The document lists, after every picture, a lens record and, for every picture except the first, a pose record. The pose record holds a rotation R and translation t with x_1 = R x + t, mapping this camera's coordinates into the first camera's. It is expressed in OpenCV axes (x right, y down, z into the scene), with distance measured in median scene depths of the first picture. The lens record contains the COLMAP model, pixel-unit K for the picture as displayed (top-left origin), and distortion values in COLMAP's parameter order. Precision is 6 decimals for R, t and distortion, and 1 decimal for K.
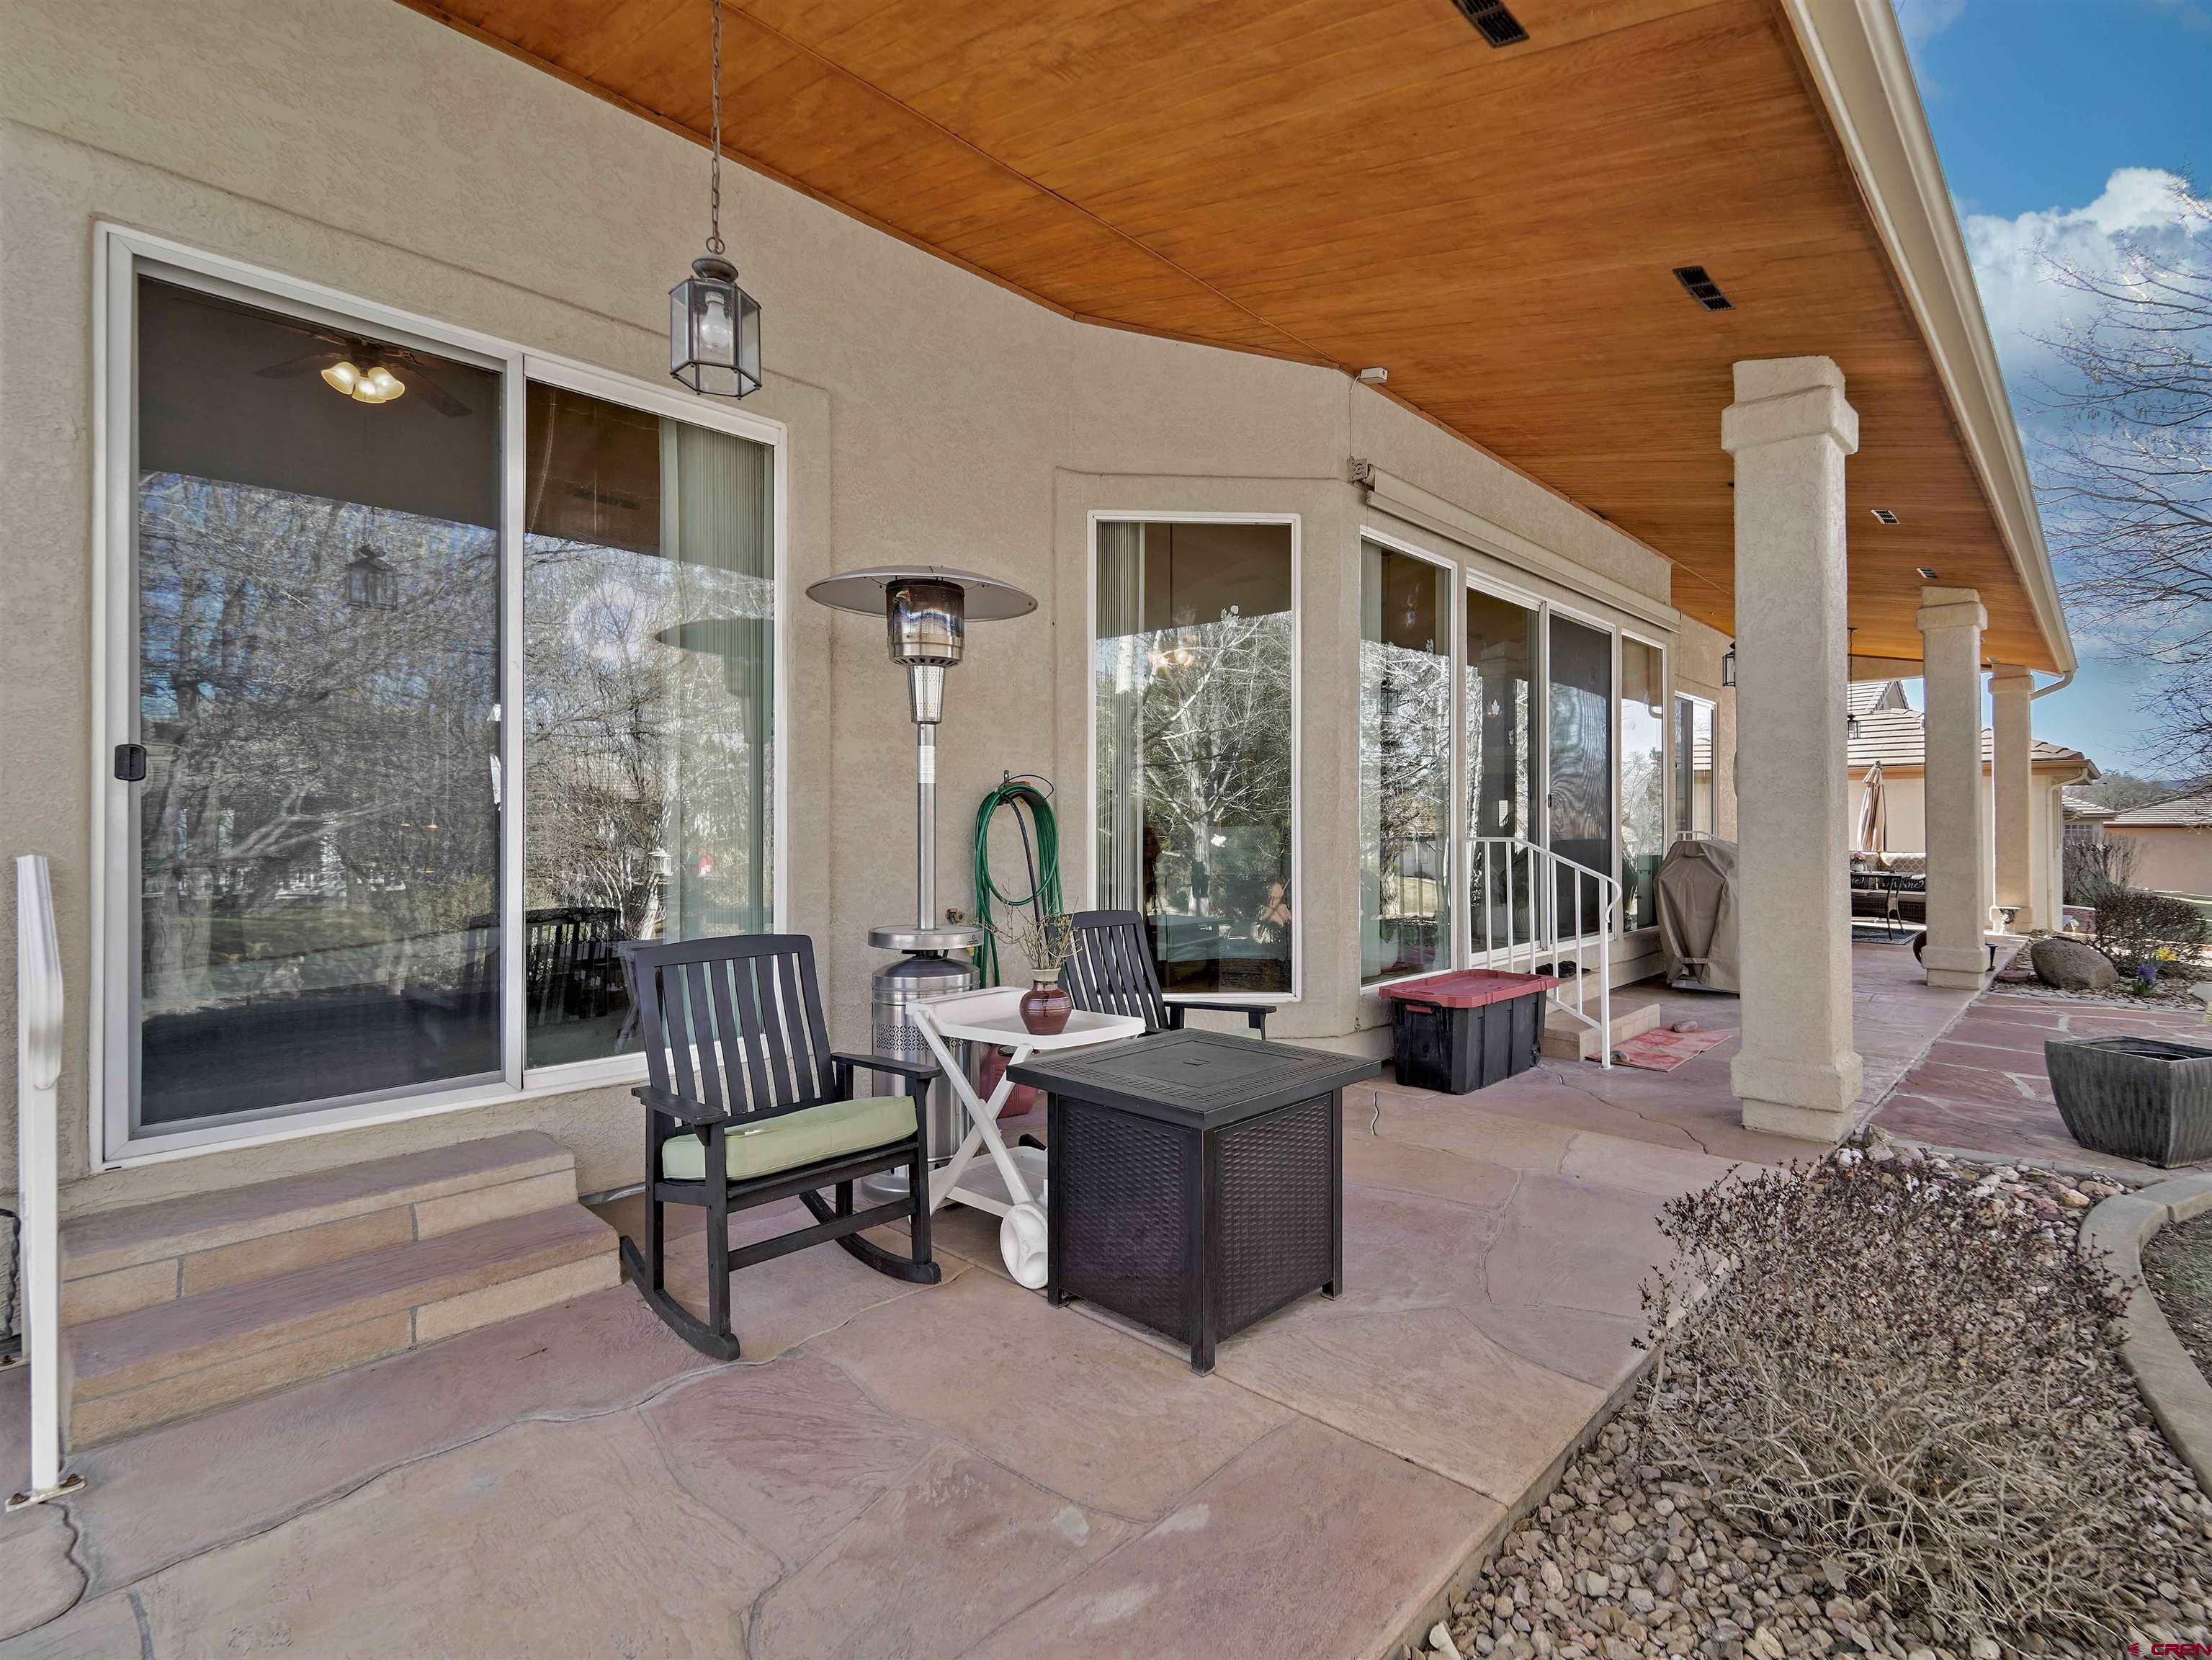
lens RADIAL K [[1047.7, 0, 1106.0], [0, 1047.7, 830.0], [0, 0, 1]] dist [0.000733, -0.000044]
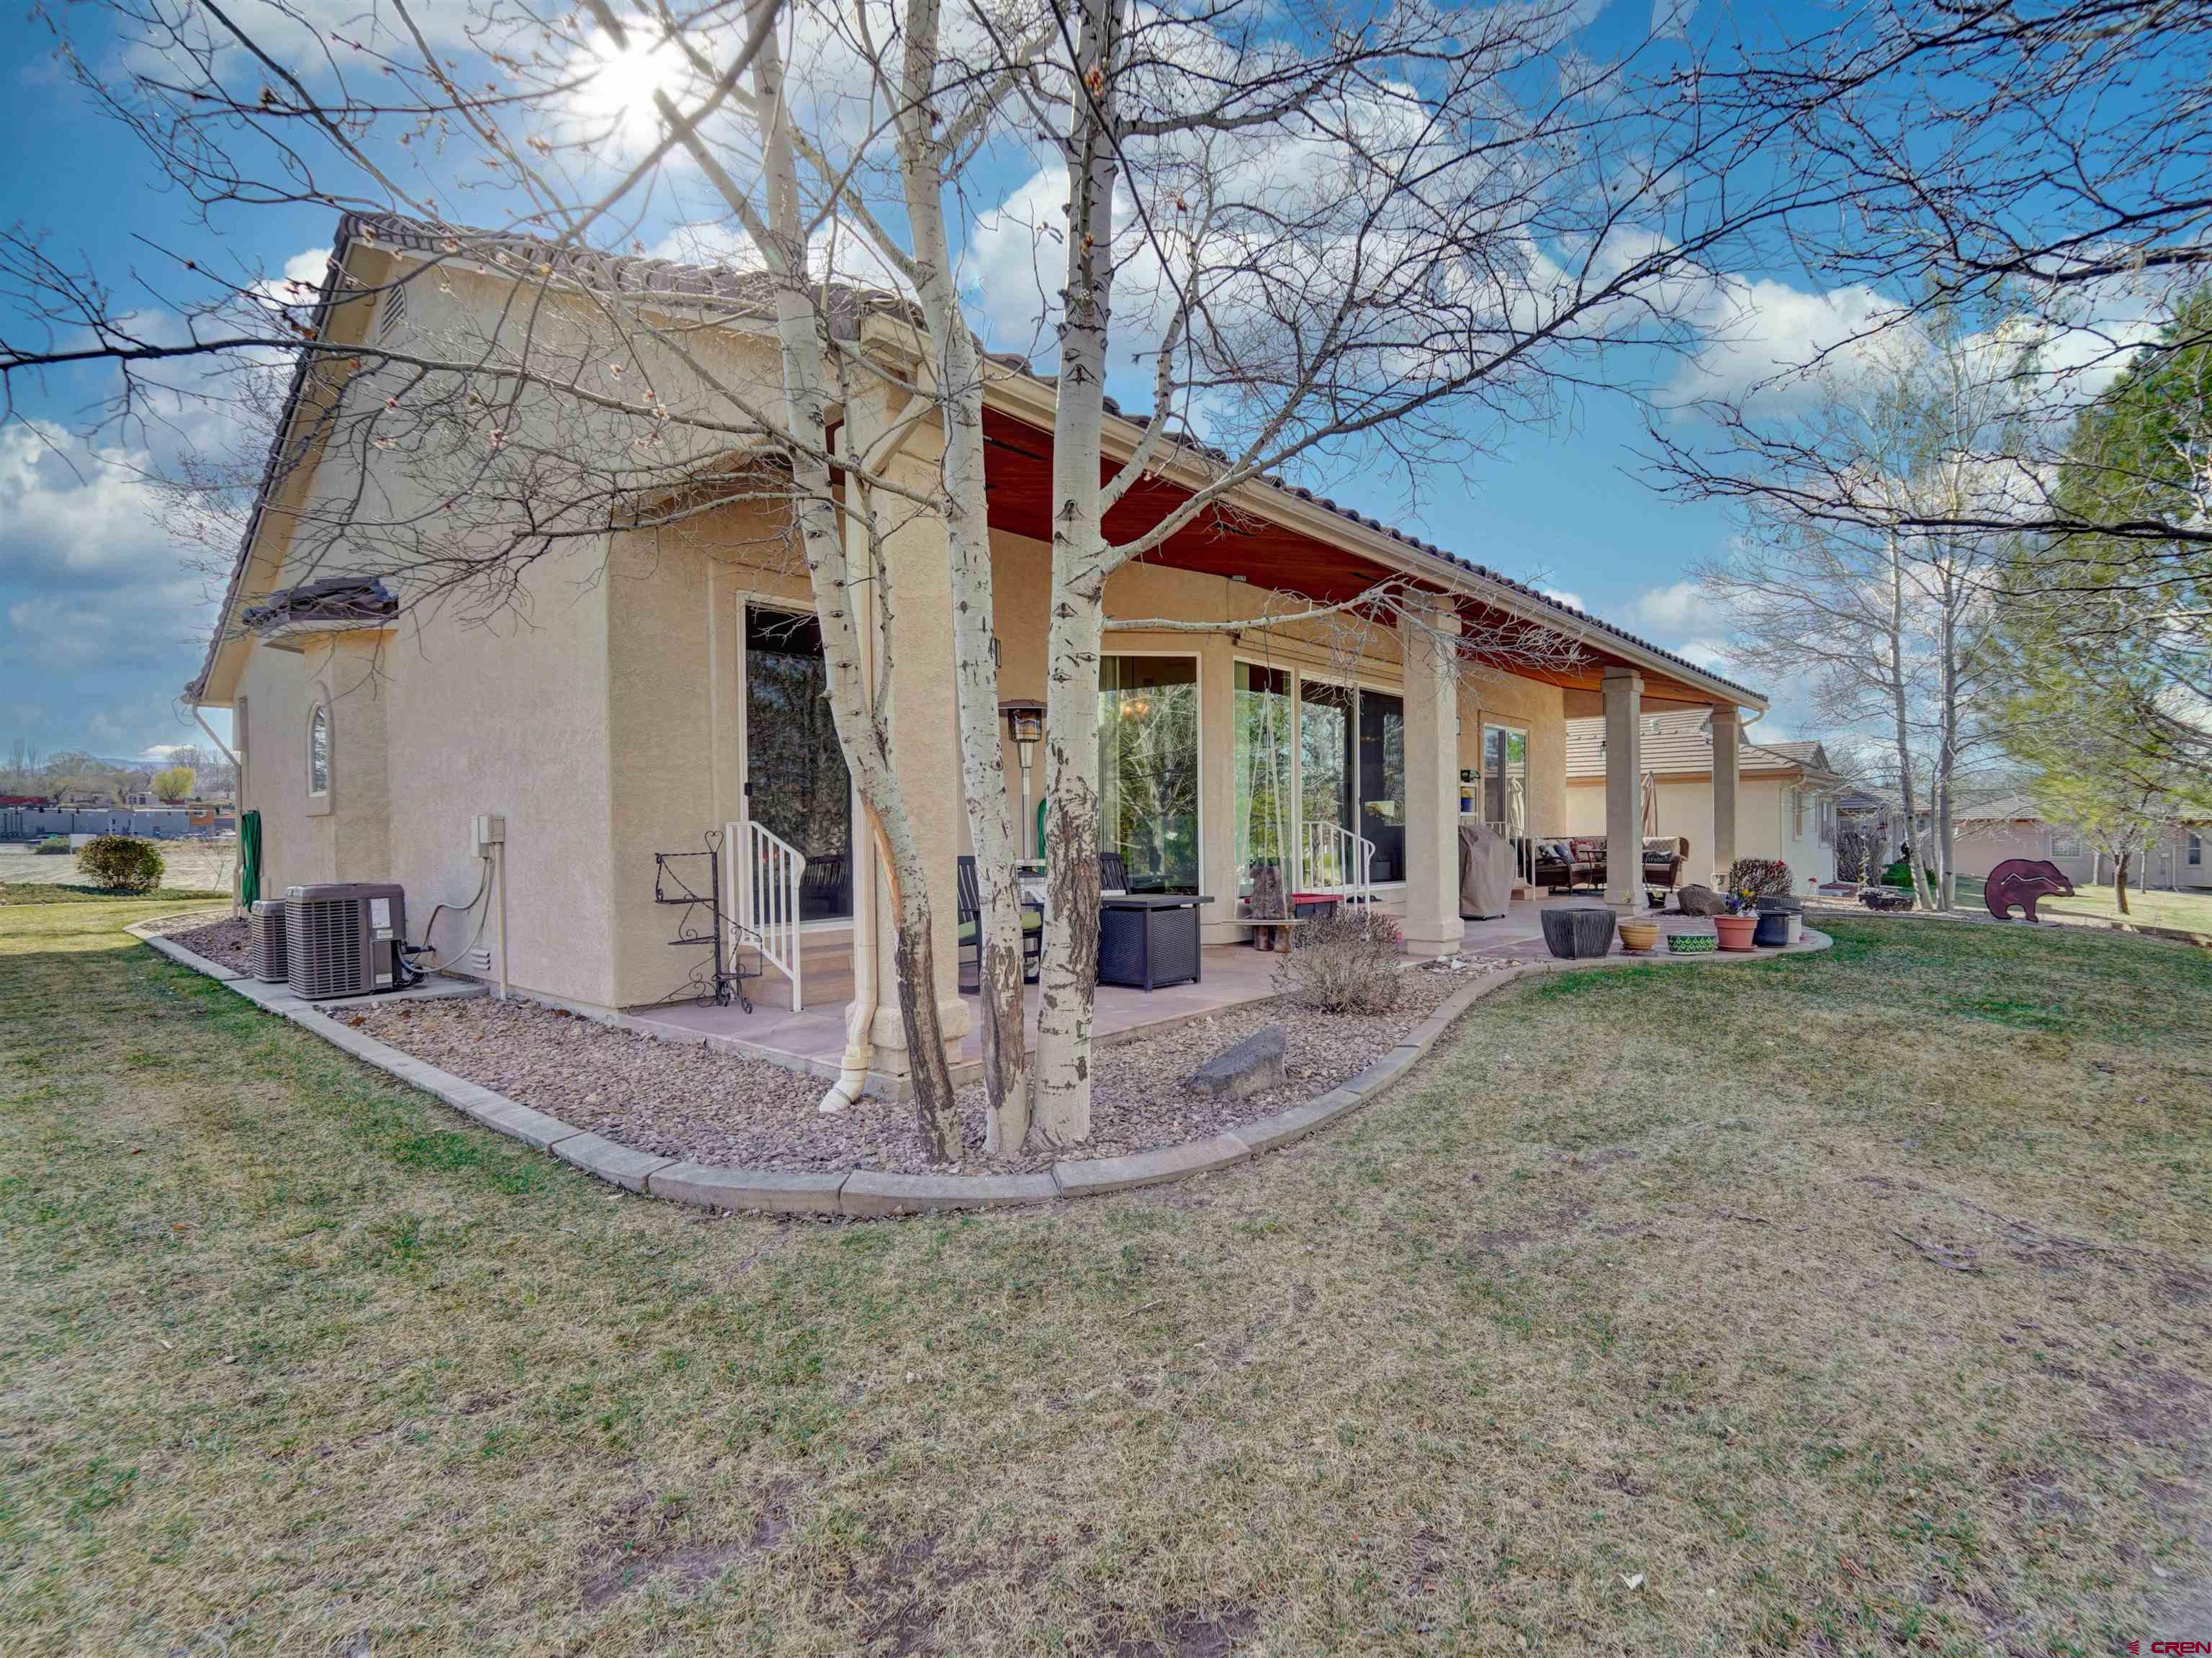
lens RADIAL K [[1047.4, 0, 1106.0], [0, 1047.4, 829.0], [0, 0, 1]] dist [0.000733, -0.000044]
pose [[0.999322, -0.009507, 0.035582, -0.055982], [0.009726, 0.999935, -0.005990, 0.030215], [-0.035522, 0.006332, 0.999349, -0.863243]]
